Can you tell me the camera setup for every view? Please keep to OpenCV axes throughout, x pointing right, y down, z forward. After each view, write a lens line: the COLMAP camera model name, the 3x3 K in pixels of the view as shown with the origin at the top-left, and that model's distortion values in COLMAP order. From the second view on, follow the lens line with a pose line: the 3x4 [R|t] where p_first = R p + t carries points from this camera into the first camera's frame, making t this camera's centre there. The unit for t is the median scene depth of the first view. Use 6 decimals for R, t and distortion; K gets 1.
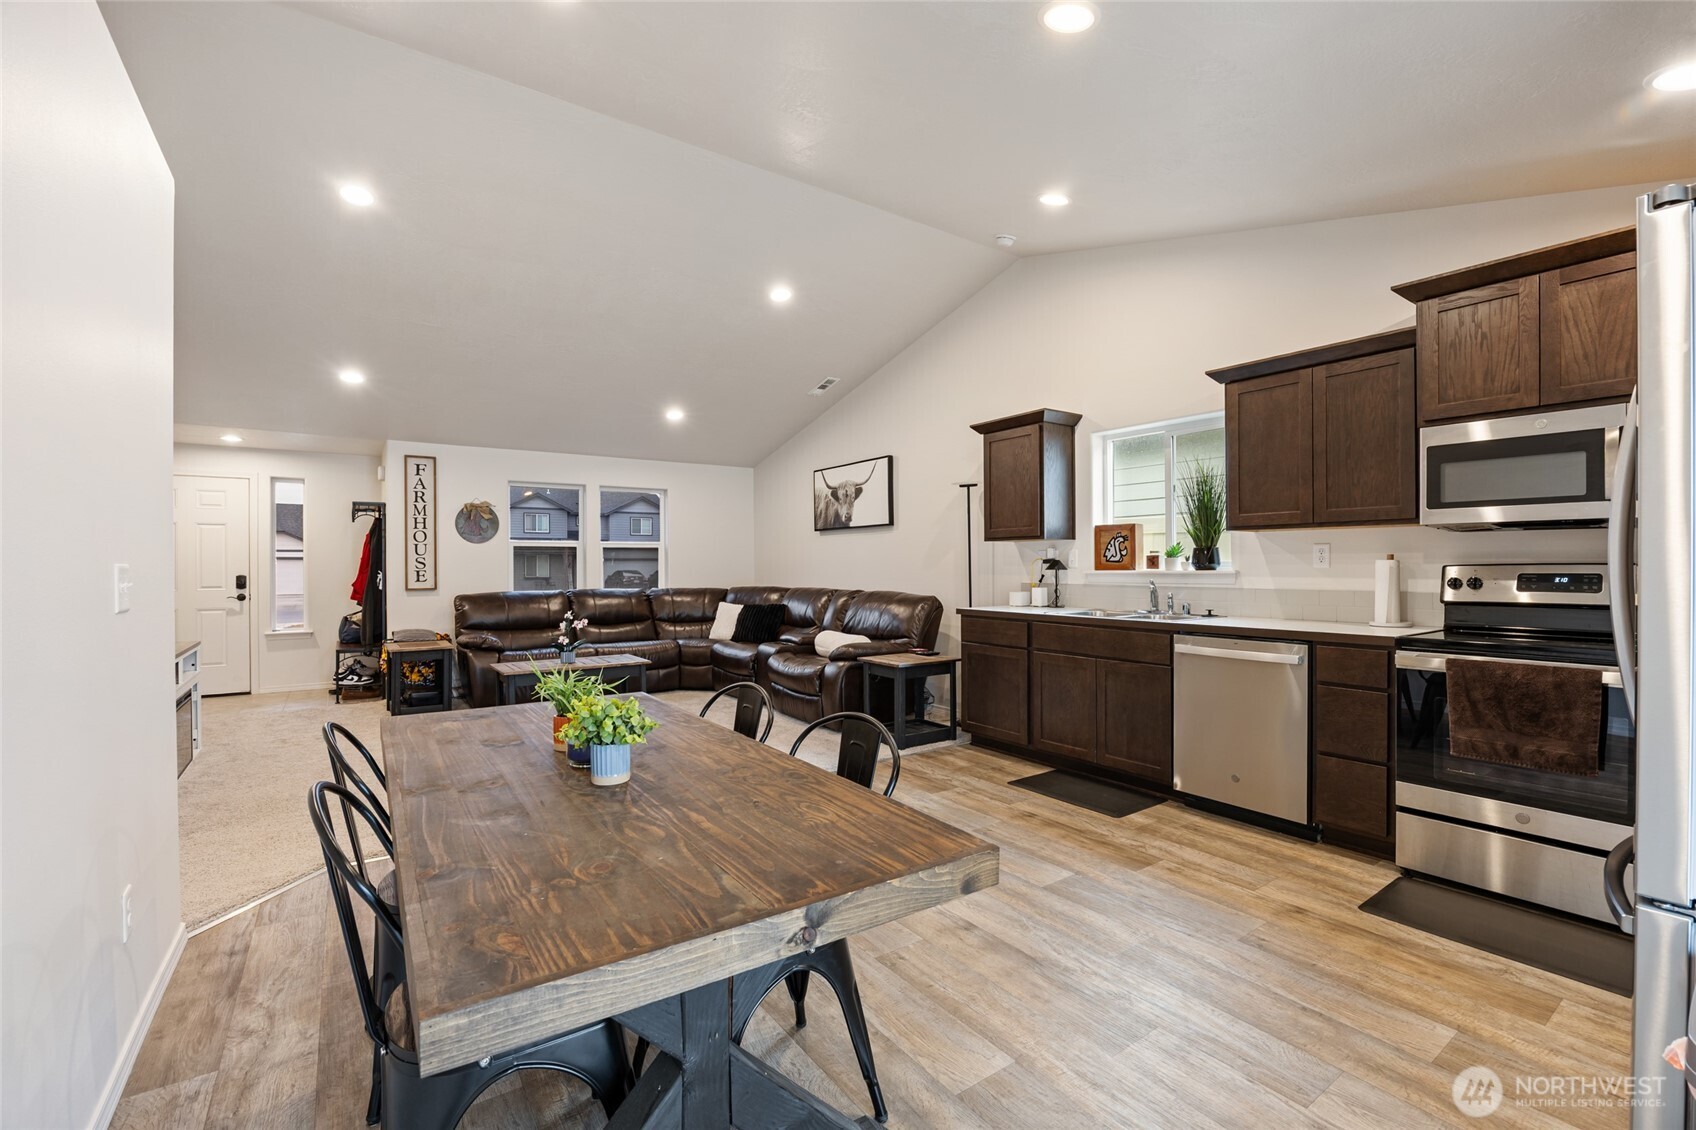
lens RADIAL K [[722.7, 0, 846.1], [0, 722.7, 566.0], [0, 0, 1]] dist [-0.018539, 0.000771]
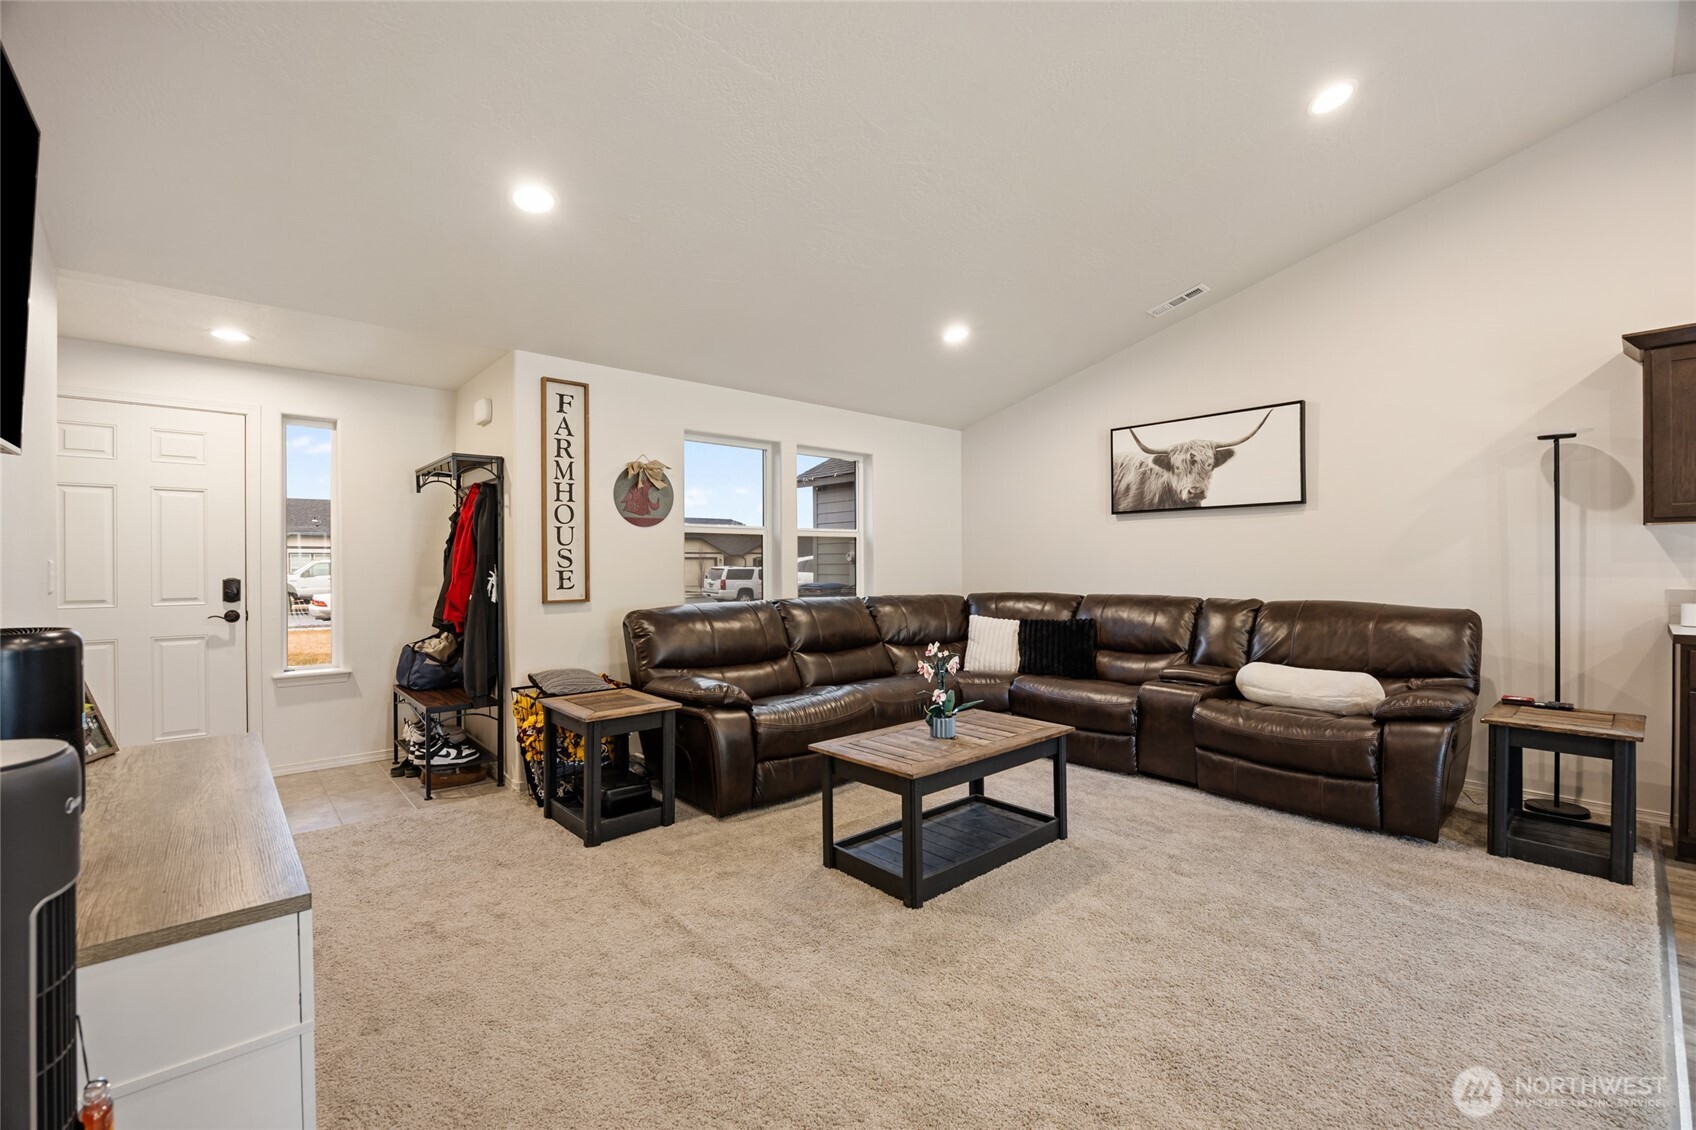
lens RADIAL K [[722.7, 0, 846.1], [0, 722.7, 566.0], [0, 0, 1]] dist [-0.018539, 0.000771]
pose [[0.992716, 0.000259, 0.120480, -0.534509], [-0.000416, 0.999999, 0.001281, 0.002087], [-0.120480, -0.001322, 0.992715, 0.457723]]
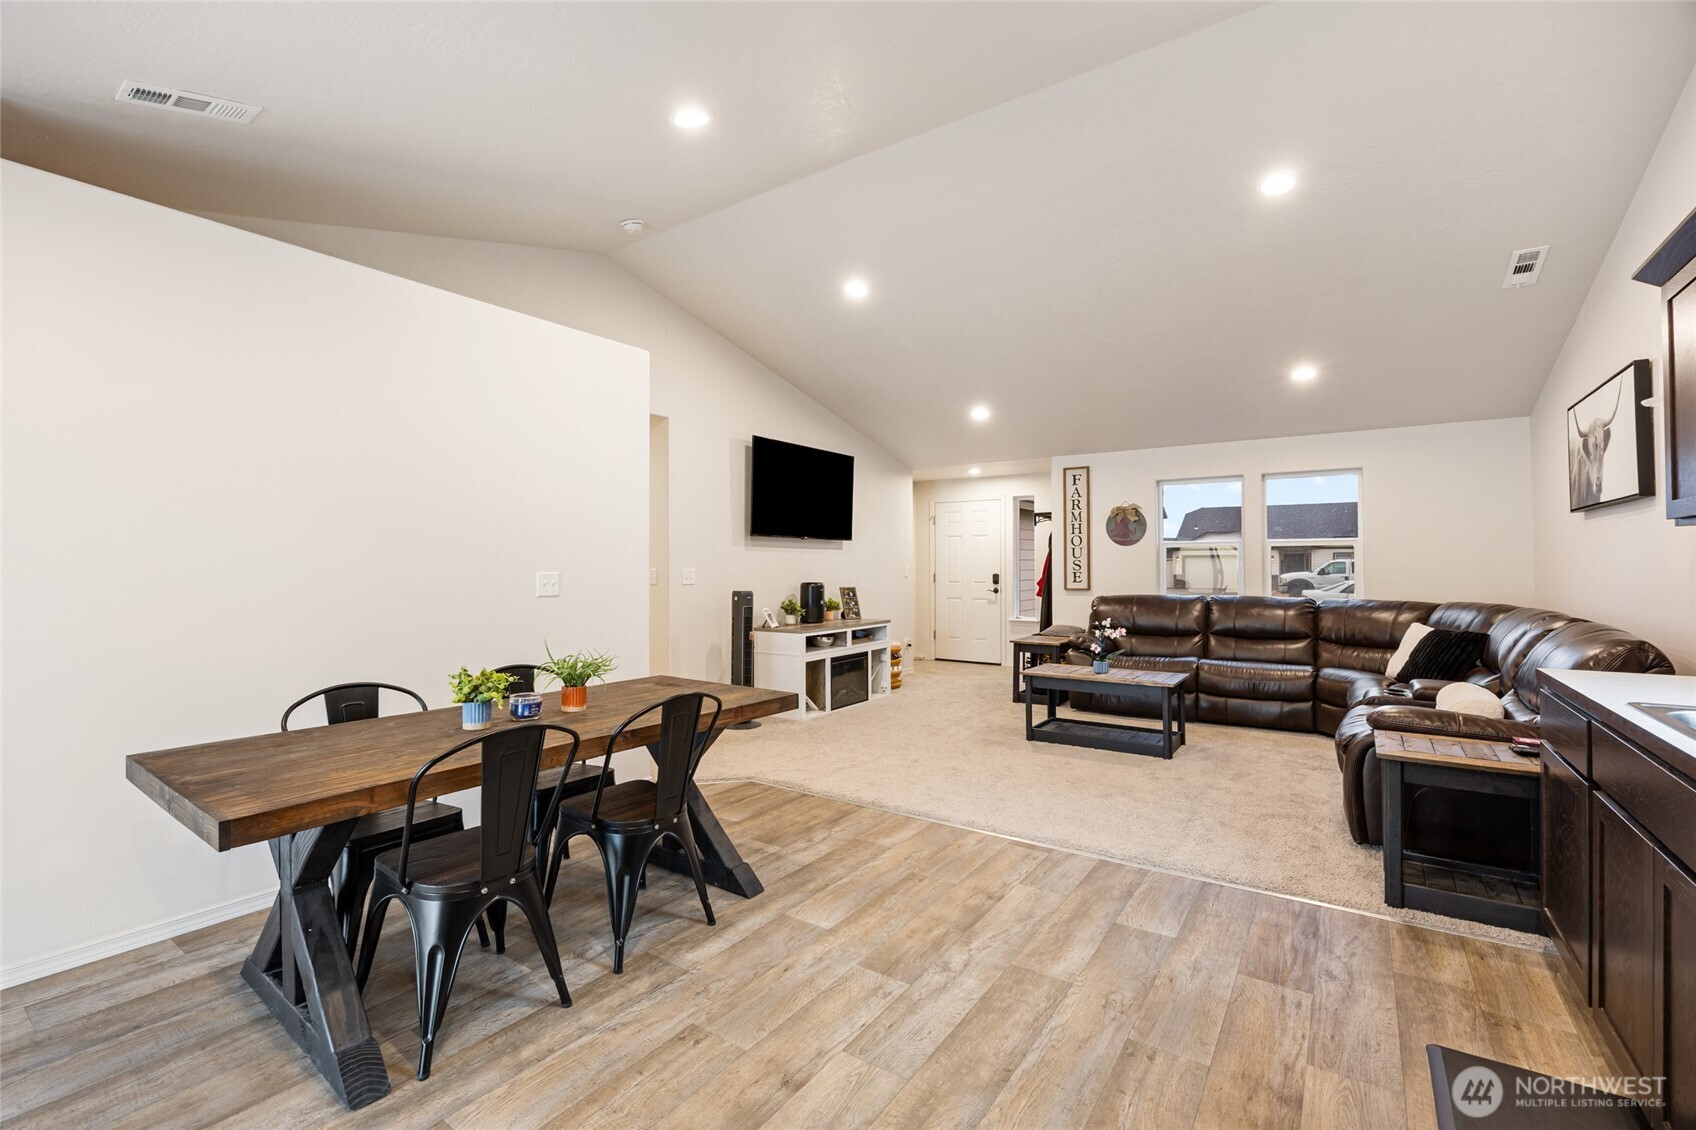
lens RADIAL K [[726.1, 0, 851.1], [0, 726.1, 556.4], [0, 0, 1]] dist [-0.022551, -0.000032]
pose [[0.351000, -0.006230, -0.936355, 0.395222], [-0.001696, 0.999972, -0.007289, -0.010916], [0.936374, 0.004147, 0.350979, 0.361547]]
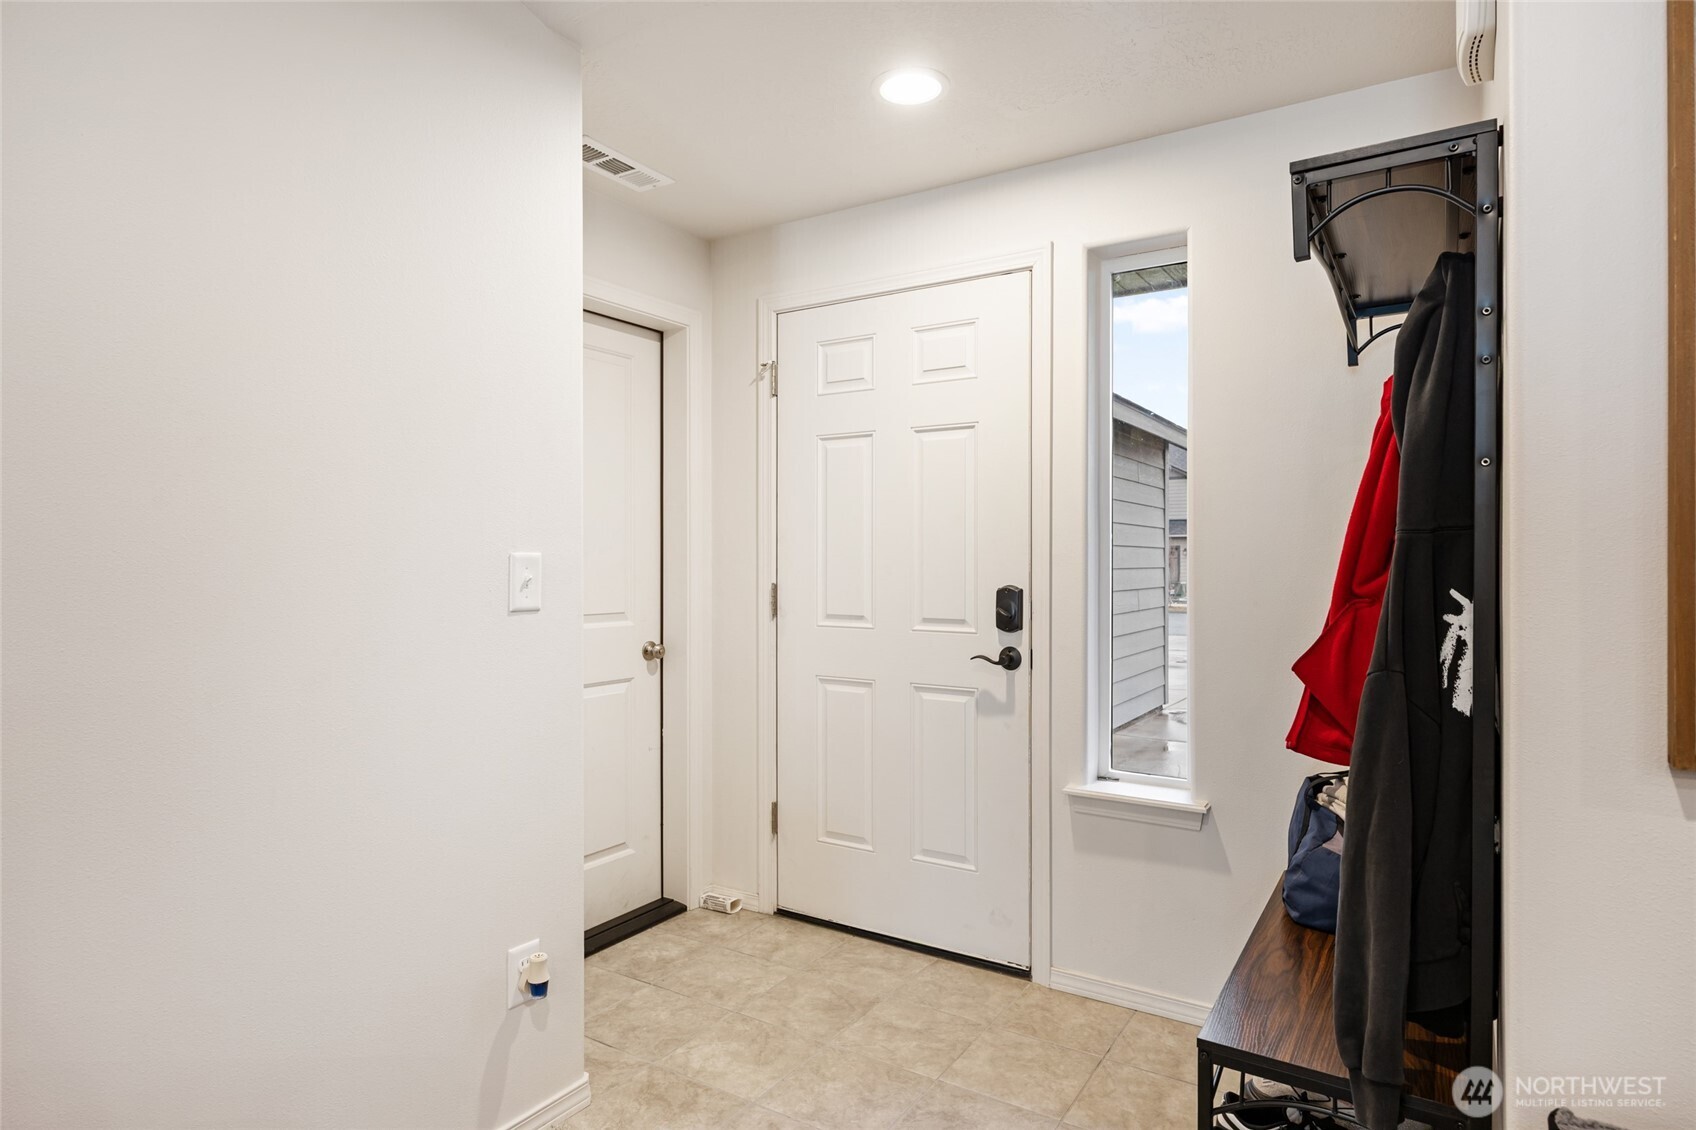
lens RADIAL K [[941.7, 0, 848.0], [0, 941.7, 565.0], [0, 0, 1]] dist [0.000237, -0.000026]
pose [[0.386405, 0.010483, -0.922270, -0.640989], [-0.004024, 0.999945, 0.009680, -0.000188], [0.922320, -0.000030, 0.386426, 0.997672]]
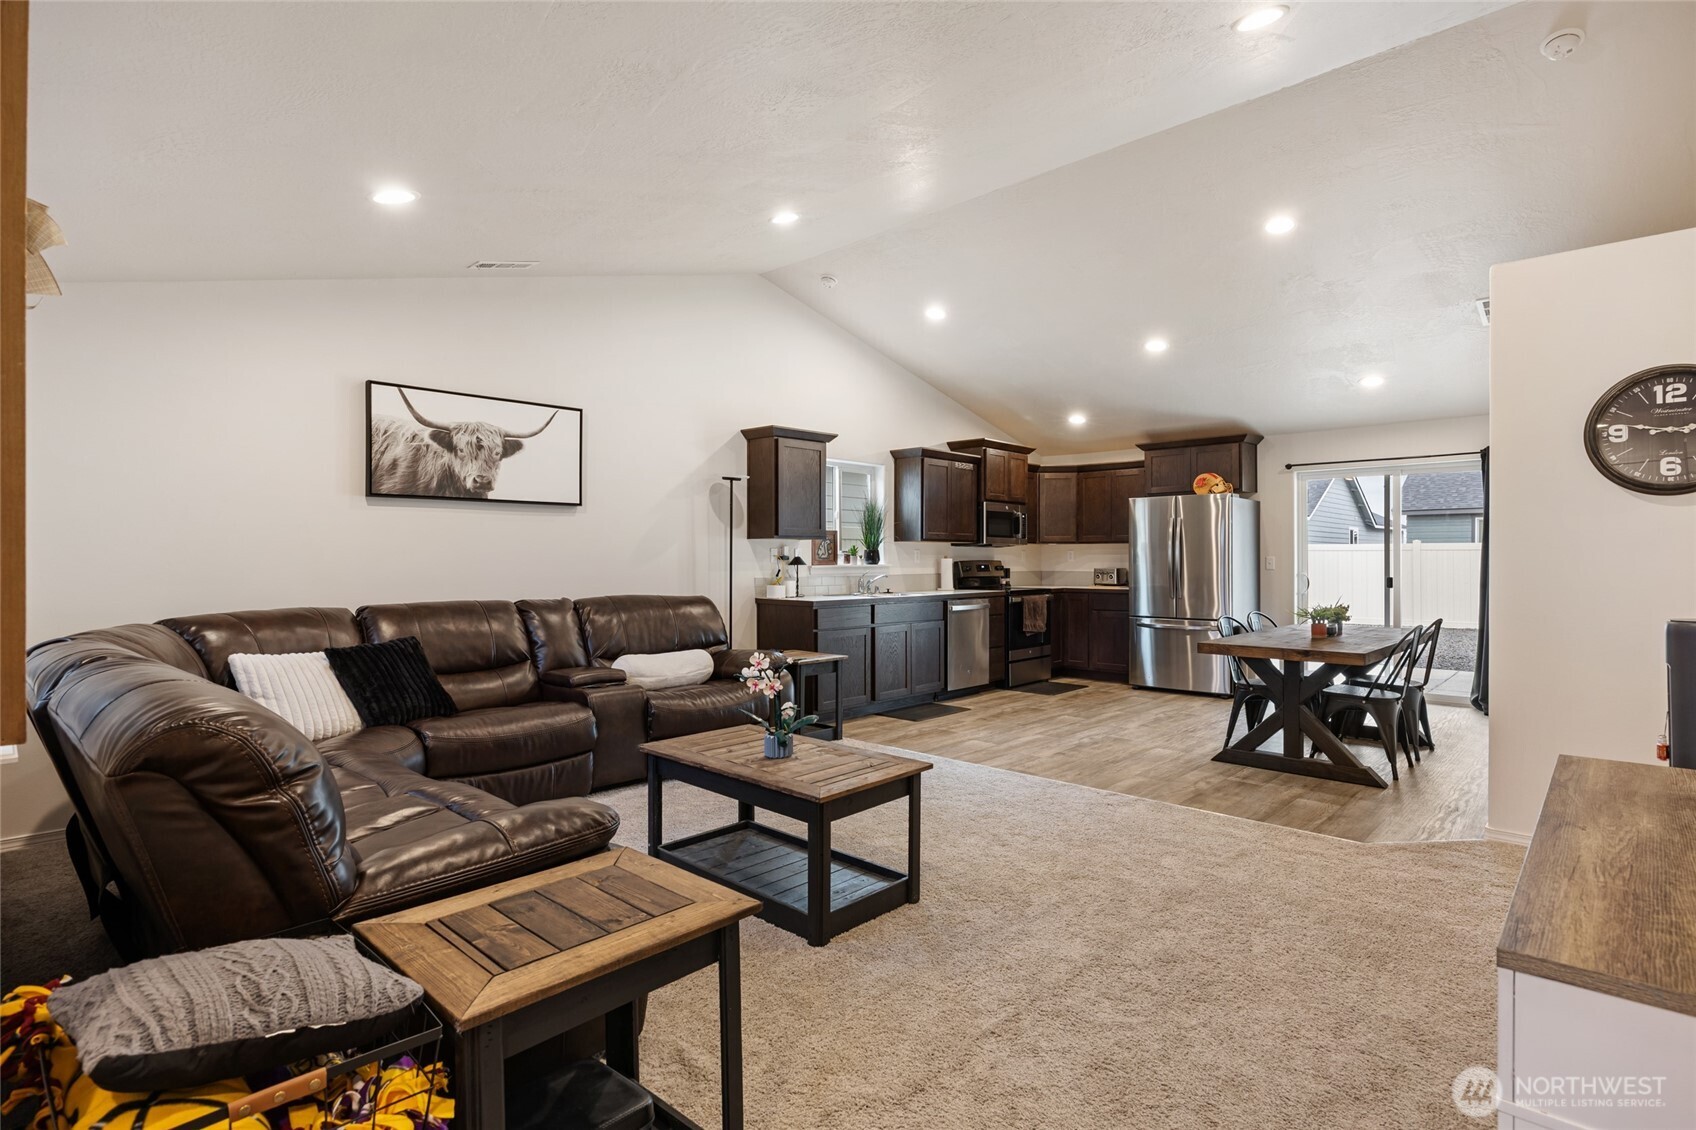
lens RADIAL K [[841.7, 0, 848.0], [0, 841.7, 565.0], [0, 0, 1]] dist [-0.001444, 0.000011]
pose [[-0.197984, -0.001743, 0.980204, -0.977123], [0.004087, 0.999988, 0.002604, 0.001792], [-0.980197, 0.004522, -0.197975, 1.081491]]
